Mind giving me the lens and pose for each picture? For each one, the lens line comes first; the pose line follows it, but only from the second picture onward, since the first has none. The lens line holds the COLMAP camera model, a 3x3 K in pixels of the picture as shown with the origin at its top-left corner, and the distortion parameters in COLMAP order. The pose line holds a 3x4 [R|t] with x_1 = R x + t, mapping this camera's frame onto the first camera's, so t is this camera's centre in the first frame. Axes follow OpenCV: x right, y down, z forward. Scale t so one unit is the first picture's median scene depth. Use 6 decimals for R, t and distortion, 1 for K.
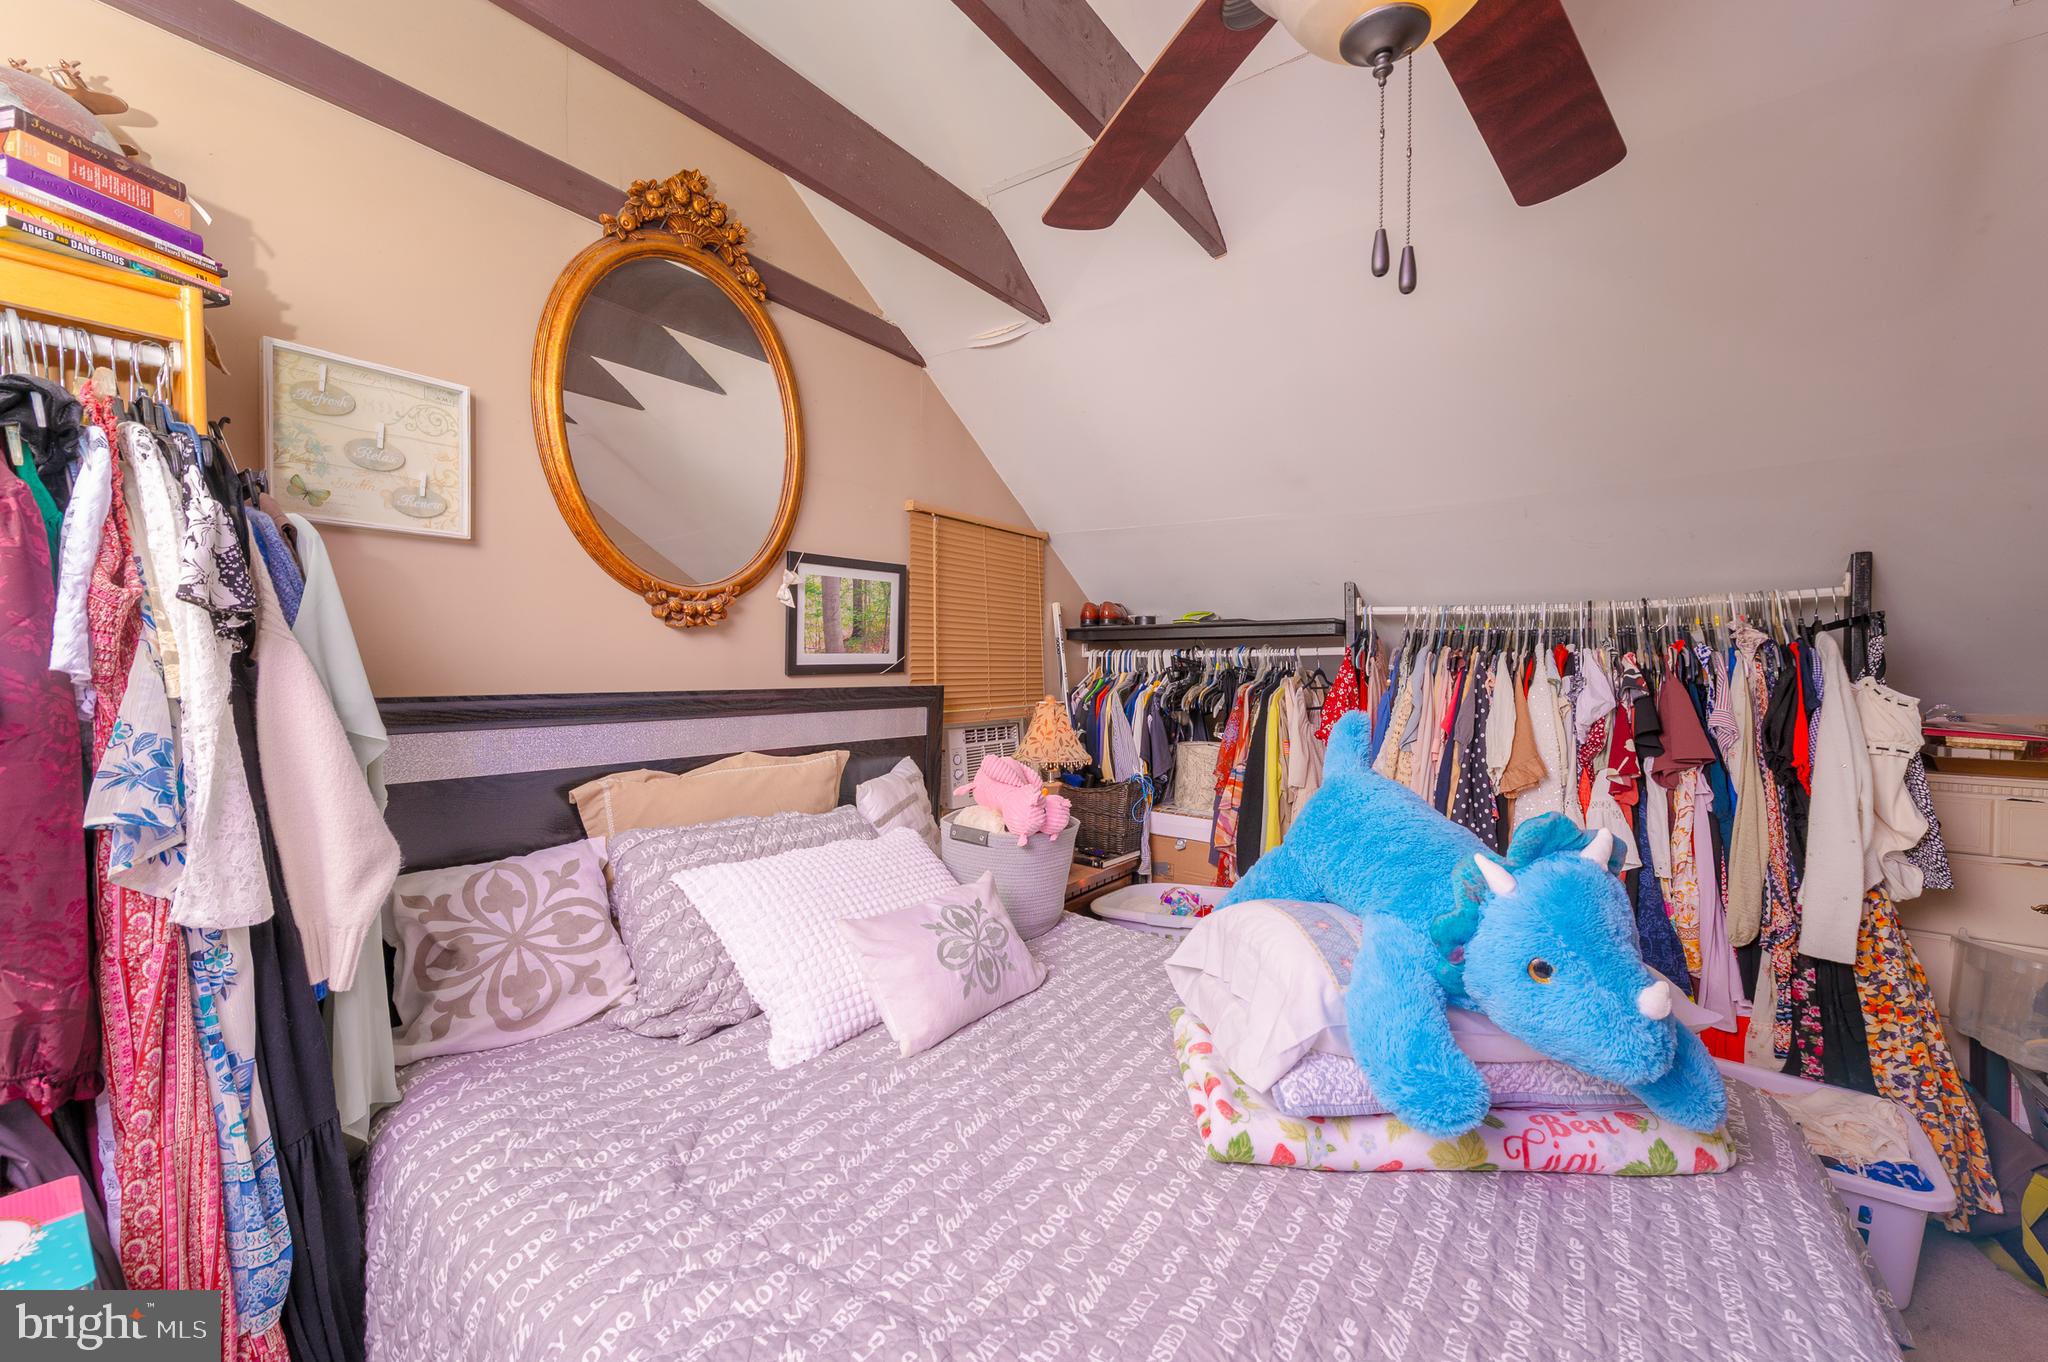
lens RADIAL K [[803.4, 0, 1022.4], [0, 803.4, 680.0], [0, 0, 1]] dist [0.007243, -0.001825]
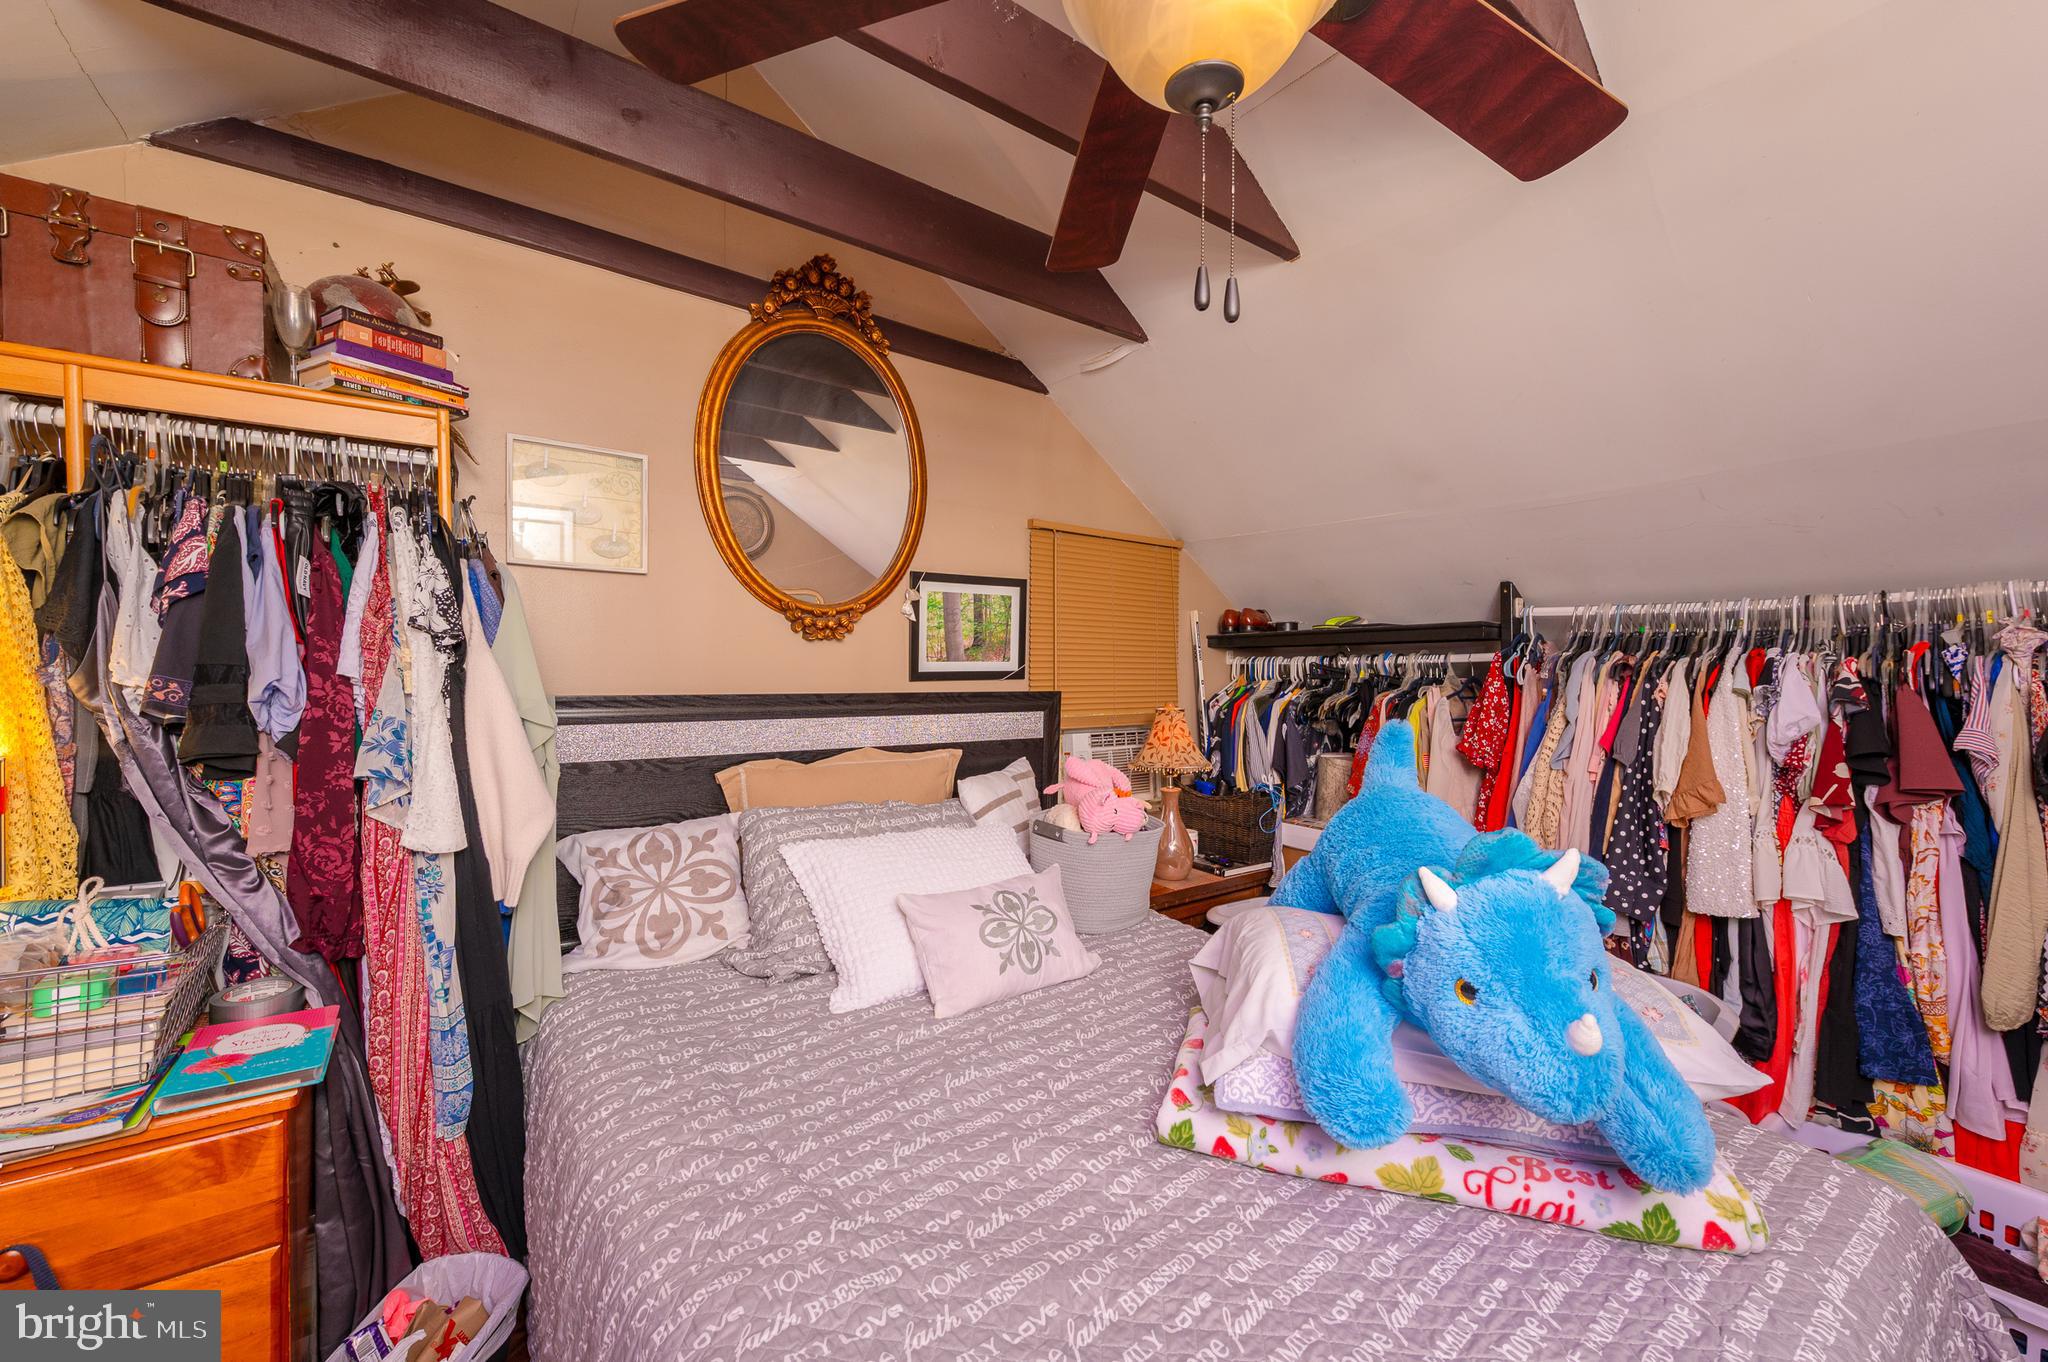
lens RADIAL K [[803.4, 0, 1031.8], [0, 803.4, 679.8], [0, 0, 1]] dist [0.007243, -0.001825]
pose [[0.956633, 0.003776, -0.291272, 0.259768], [-0.006607, 0.999940, -0.008736, 0.001612], [0.291222, 0.010282, 0.956600, -0.041579]]
